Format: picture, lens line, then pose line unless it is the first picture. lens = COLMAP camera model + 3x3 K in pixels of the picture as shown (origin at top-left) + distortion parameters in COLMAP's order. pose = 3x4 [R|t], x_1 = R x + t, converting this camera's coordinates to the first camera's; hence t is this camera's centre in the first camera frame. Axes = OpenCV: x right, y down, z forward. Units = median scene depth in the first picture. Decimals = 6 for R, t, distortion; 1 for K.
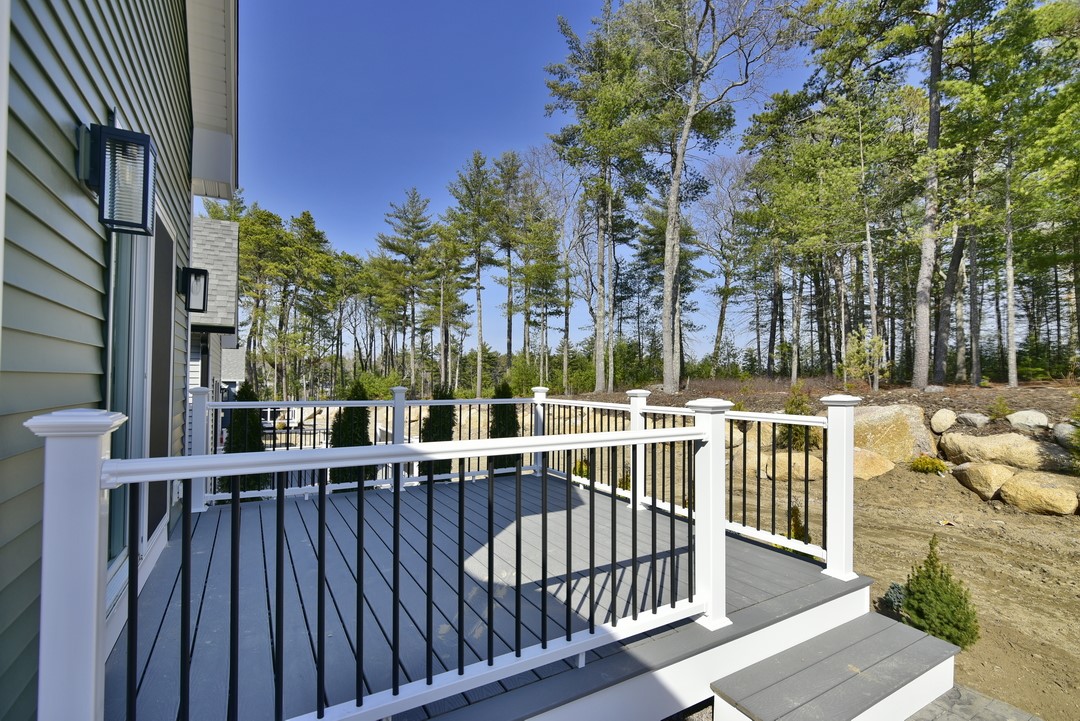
lens RADIAL K [[494.4, 0, 539.8], [0, 494.4, 381.0], [0, 0, 1]] dist [-0.015423, 0.000016]
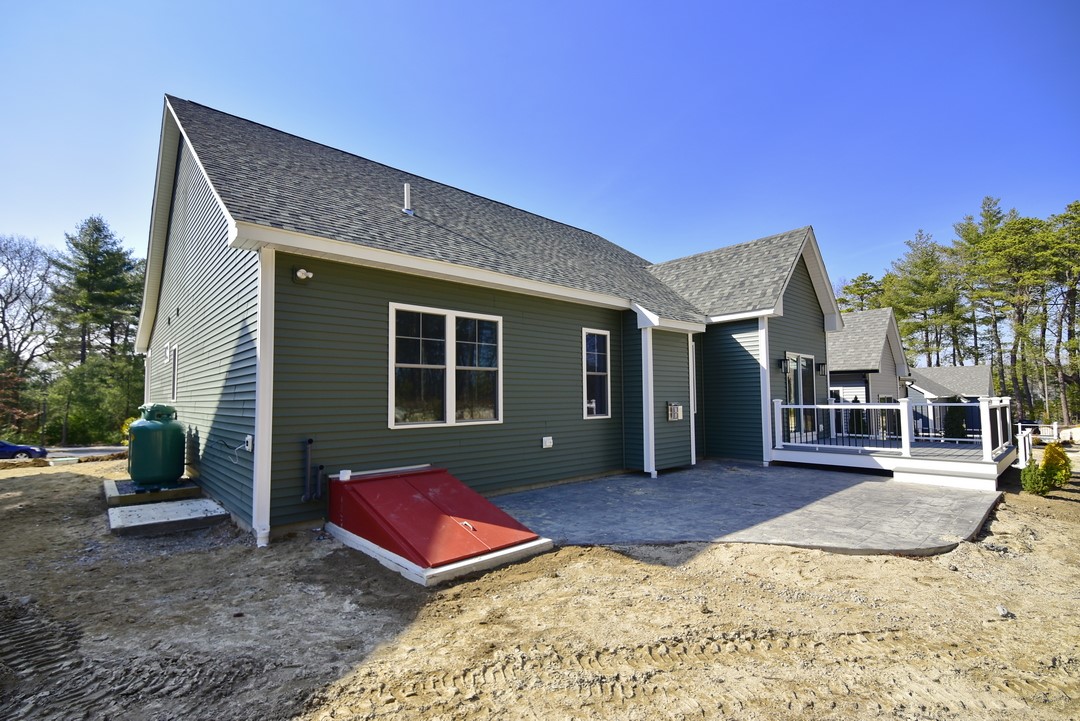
lens RADIAL K [[495.7, 0, 536.2], [0, 495.7, 369.8], [0, 0, 1]] dist [0.000301, 0.000221]
pose [[0.209715, -0.065846, -0.975543, 0.141828], [0.010465, 0.997824, -0.065100, 0.001311], [0.977707, 0.003444, 0.209948, -0.106012]]
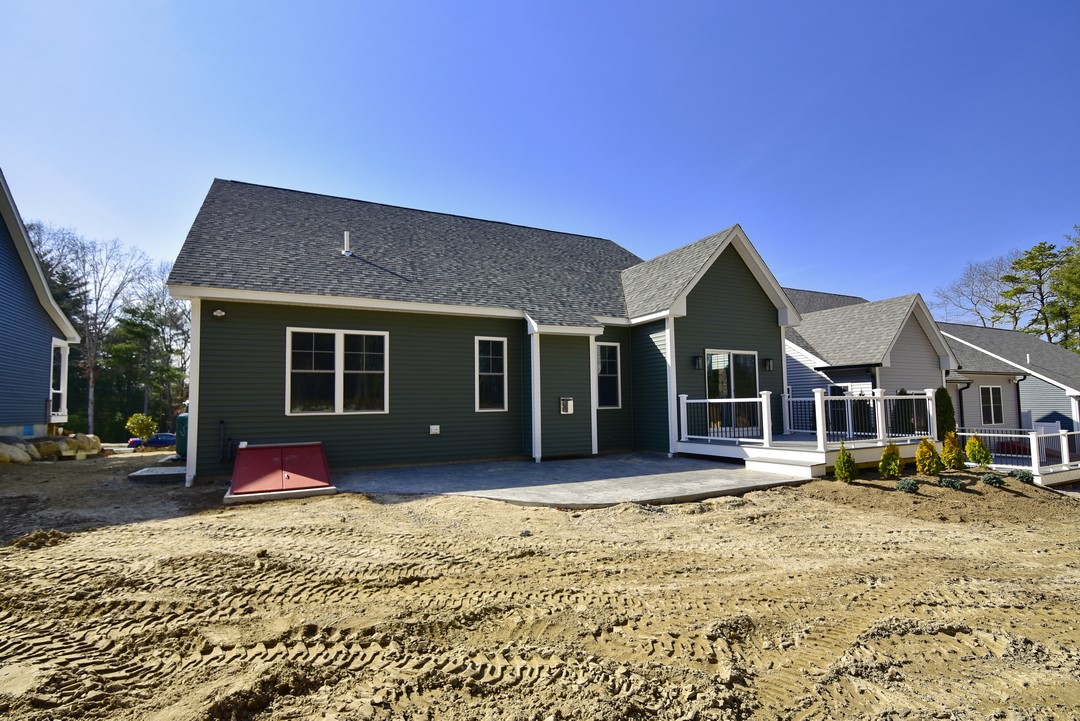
lens RADIAL K [[524.7, 0, 539.7], [0, 524.7, 371.5], [0, 0, 1]] dist [-0.010992, 0.000133]
pose [[-0.055804, -0.069411, -0.996026, 0.189148], [0.014311, 0.997423, -0.070310, 0.005800], [0.998339, -0.018178, -0.054667, -0.024976]]
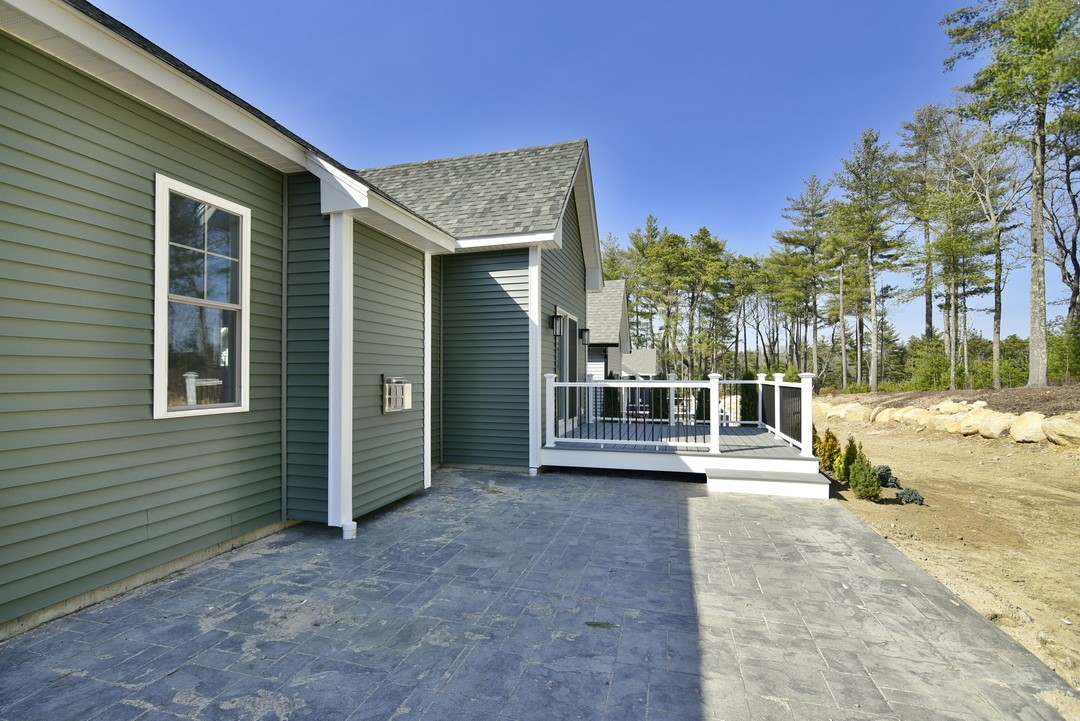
lens RADIAL K [[495.7, 0, 536.2], [0, 495.7, 369.8], [0, 0, 1]] dist [0.000301, 0.000221]
pose [[0.694102, -0.014810, -0.719725, 0.066723], [0.005230, 0.999866, -0.015531, 0.002167], [0.719858, 0.007016, 0.694086, -0.067716]]
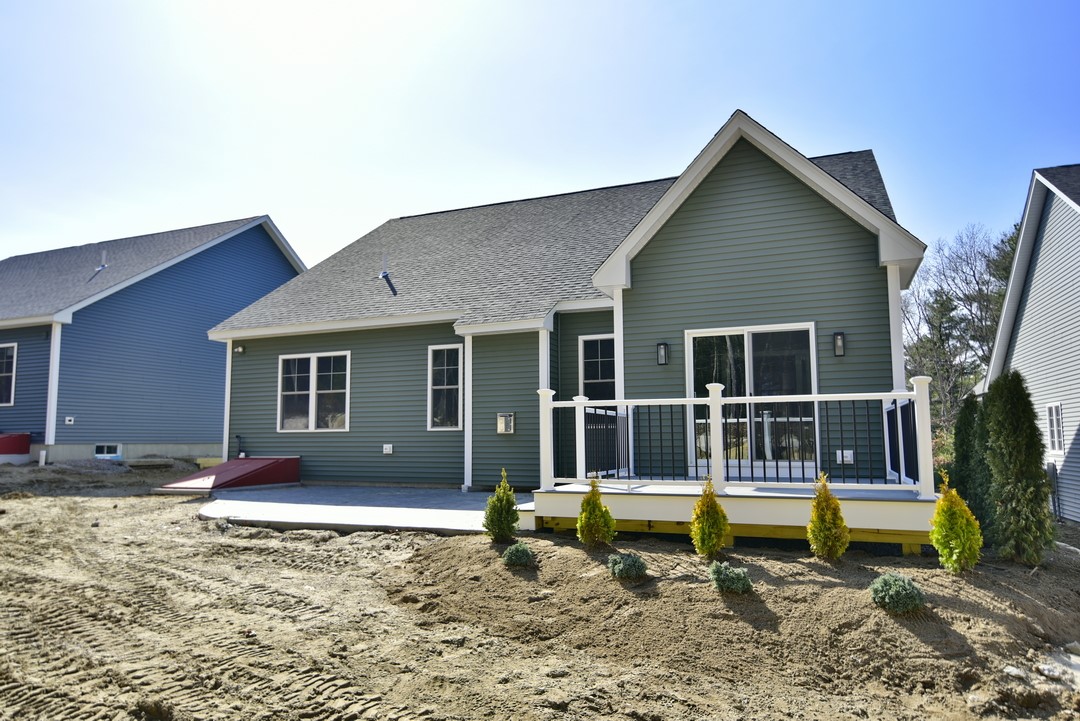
lens RADIAL K [[713.1, 0, 540.0], [0, 713.1, 360.5], [0, 0, 1]] dist [-0.064651, -0.000264]
pose [[-0.792638, -0.059325, -0.606799, 0.109620], [0.006881, 0.994321, -0.106200, 0.008861], [0.609653, -0.088354, -0.787729, 0.149673]]
